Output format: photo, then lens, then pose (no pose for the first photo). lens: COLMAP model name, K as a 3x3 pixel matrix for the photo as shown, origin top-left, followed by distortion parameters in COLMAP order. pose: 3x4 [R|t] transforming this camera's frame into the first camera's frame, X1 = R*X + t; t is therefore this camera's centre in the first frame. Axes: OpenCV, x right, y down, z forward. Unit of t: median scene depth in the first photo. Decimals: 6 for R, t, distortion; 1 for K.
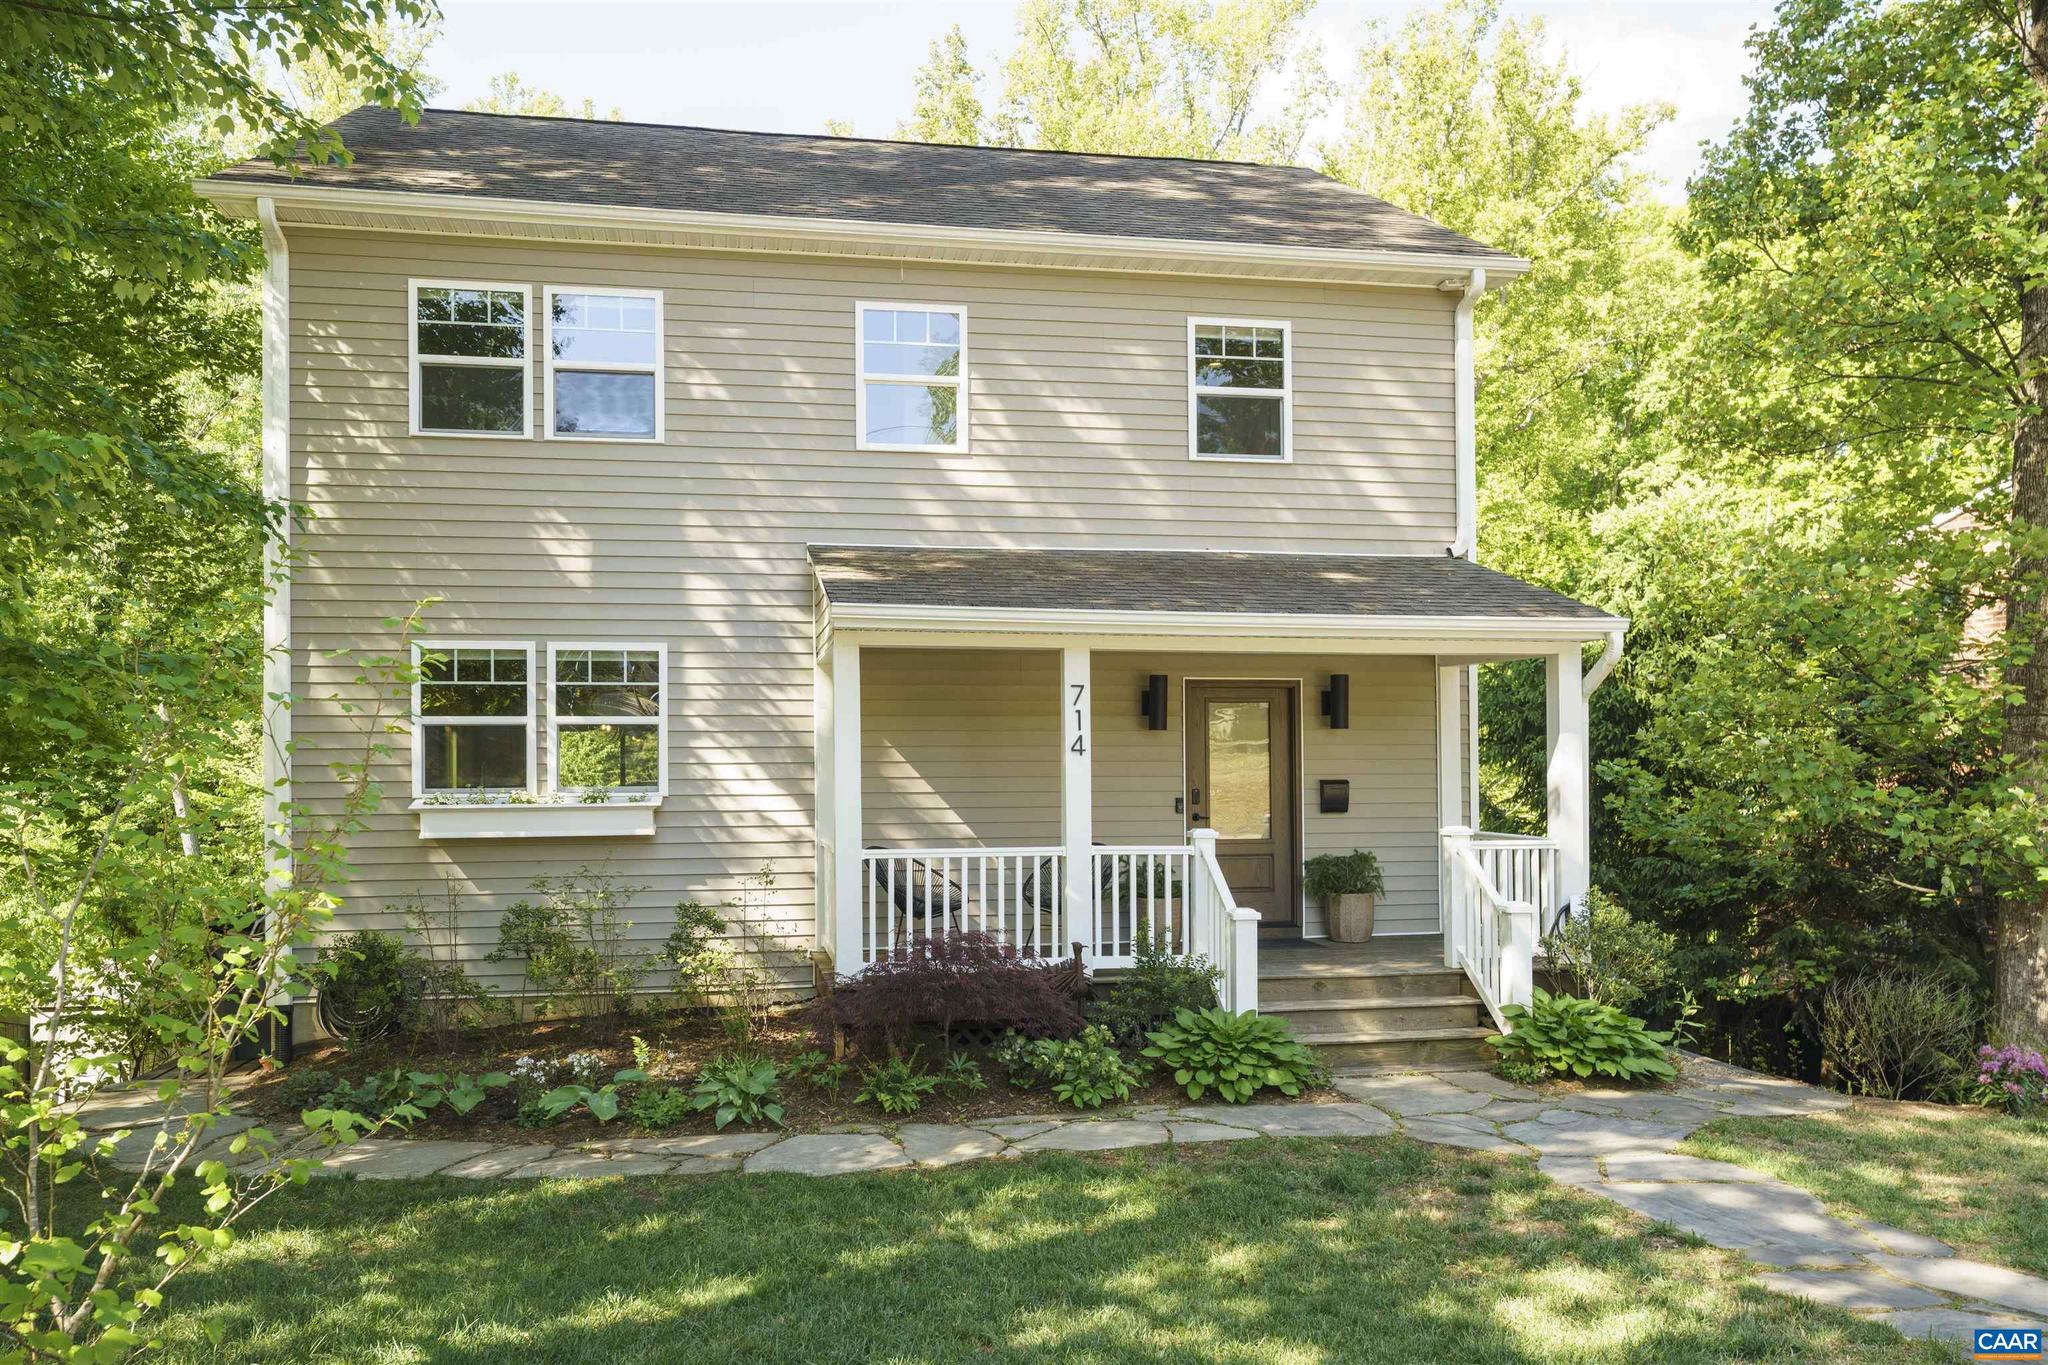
lens RADIAL K [[1445.7, 0, 1016.3], [0, 1445.7, 764.5], [0, 0, 1]] dist [-0.000289, -0.001609]
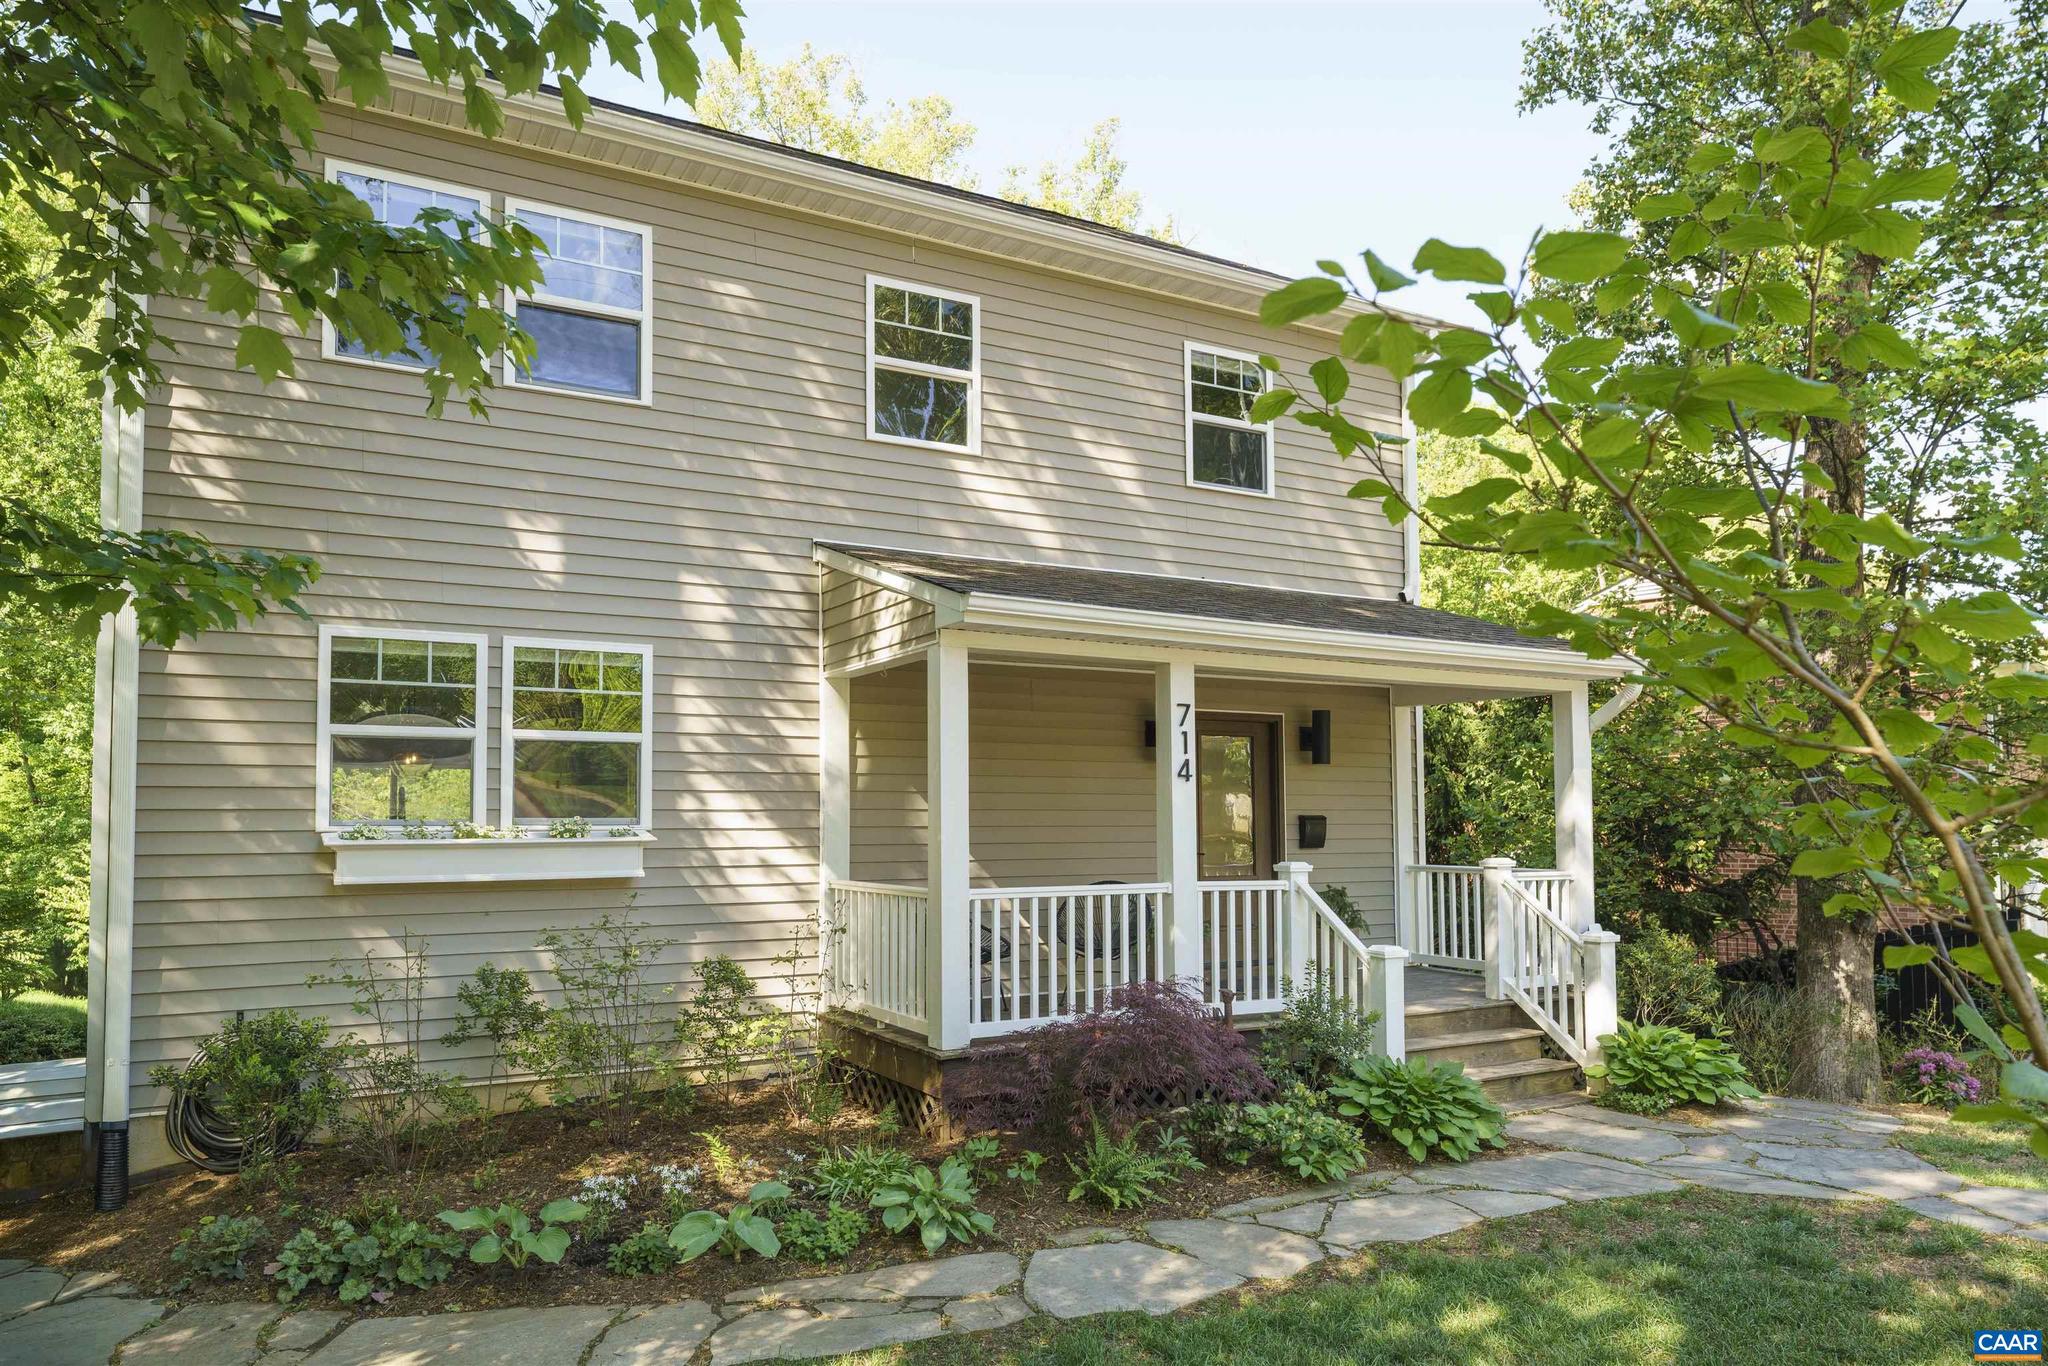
lens RADIAL K [[1279.4, 0, 1031.7], [0, 1279.4, 770.3], [0, 0, 1]] dist [0.001718, 0.000198]
pose [[0.948069, 0.014387, 0.317740, -0.274982], [-0.001227, 0.999135, -0.041577, 0.018264], [-0.318063, 0.039028, 0.947266, 0.245402]]
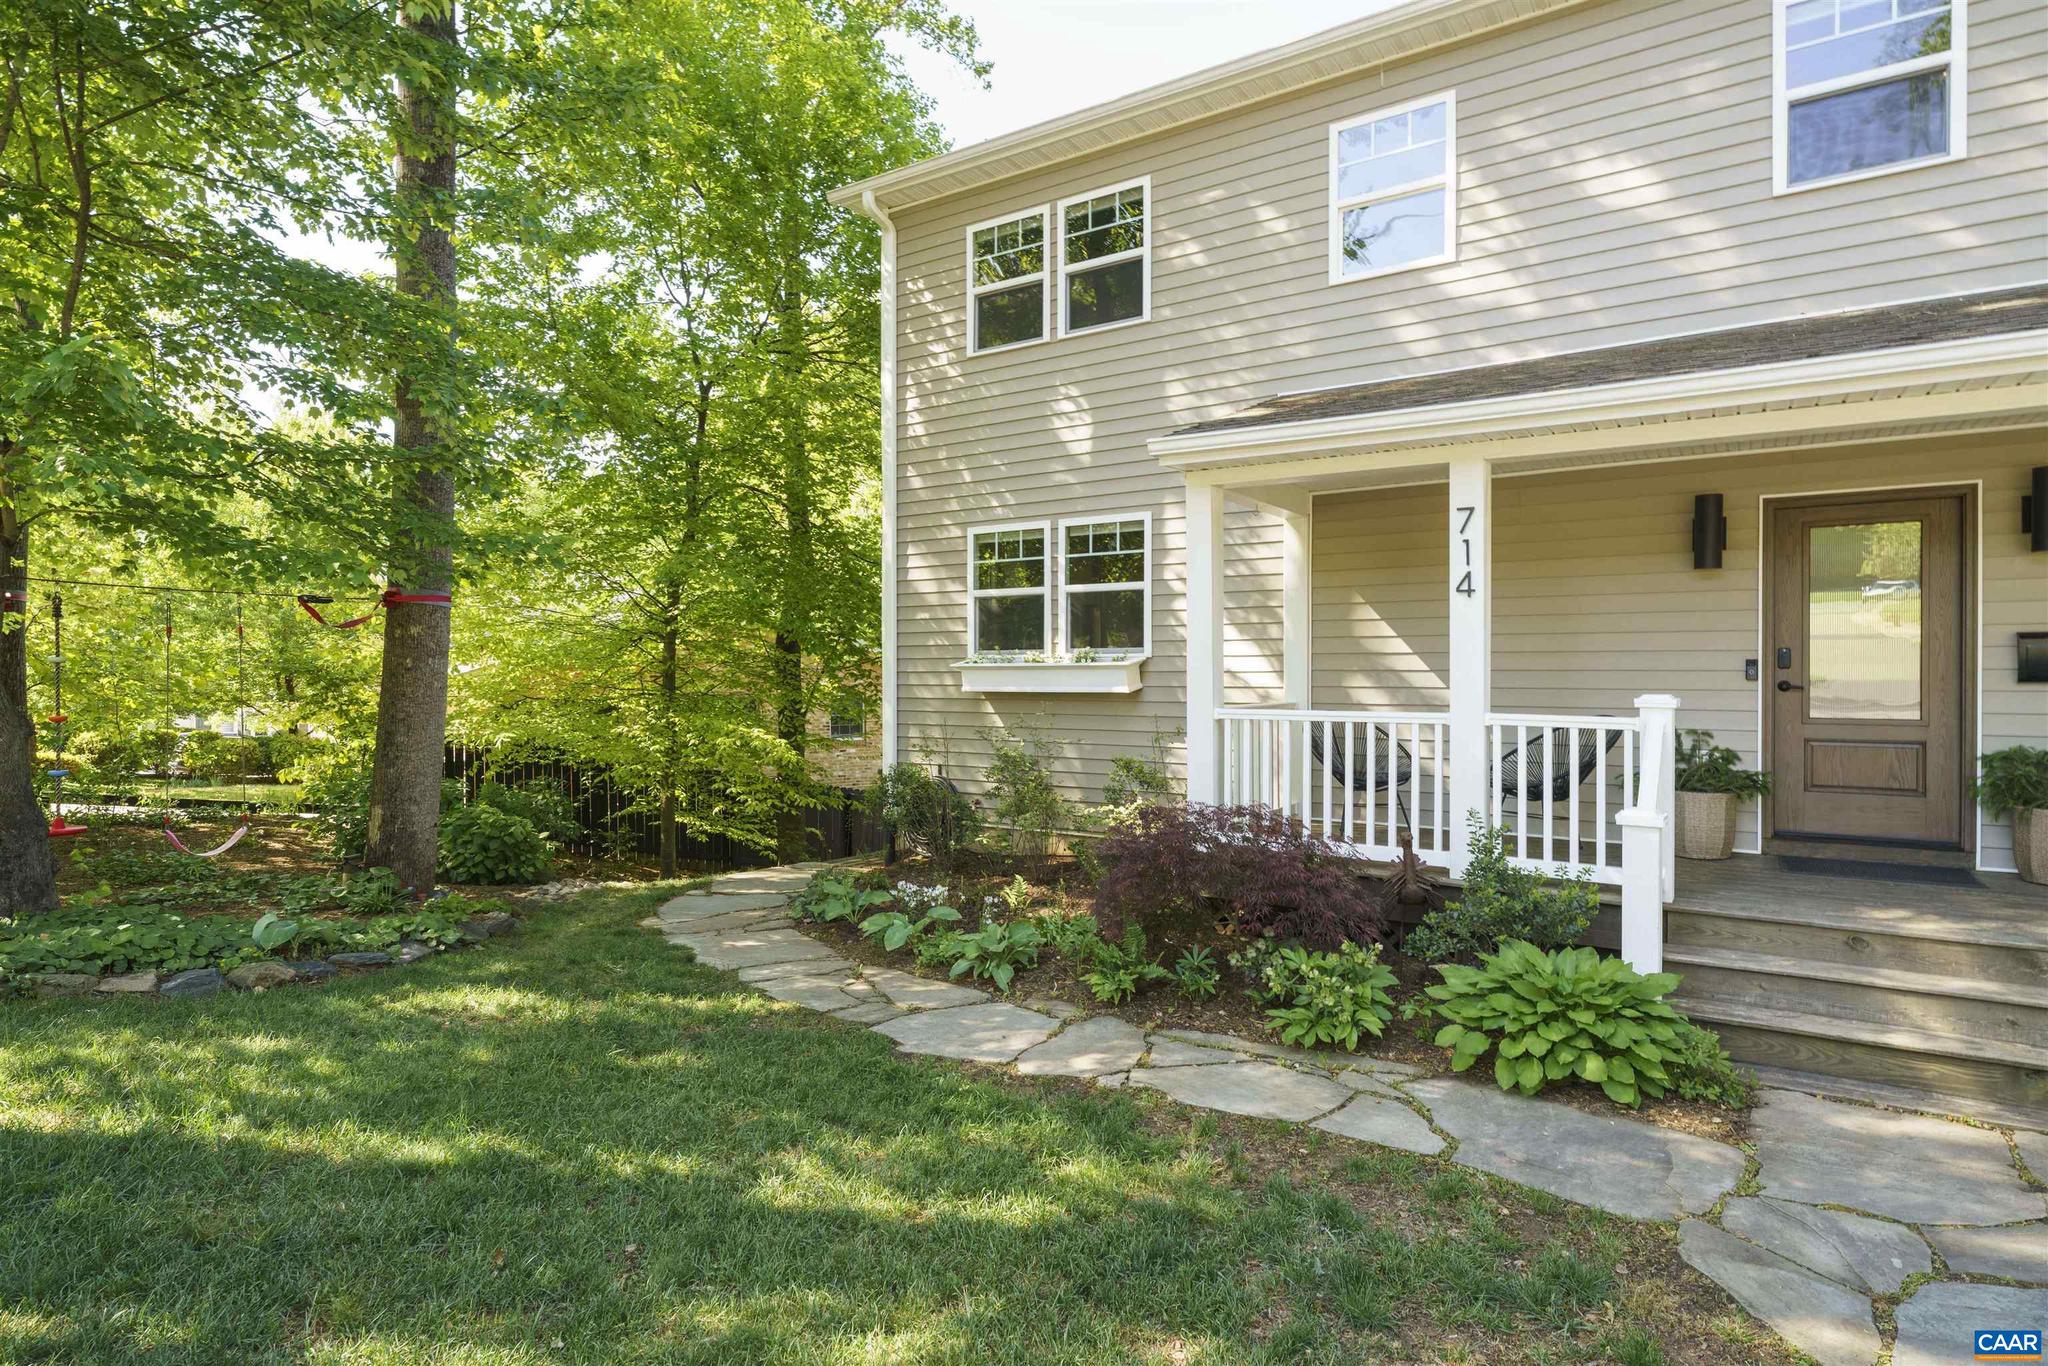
lens RADIAL K [[1115.1, 0, 1024.0], [0, 1115.1, 683.0], [0, 0, 1]] dist [-0.001269, -0.002850]
pose [[0.717433, 0.012510, -0.696515, 0.265896], [0.002832, 0.999778, 0.020873, 0.024406], [0.696622, -0.016948, 0.717239, 0.360343]]
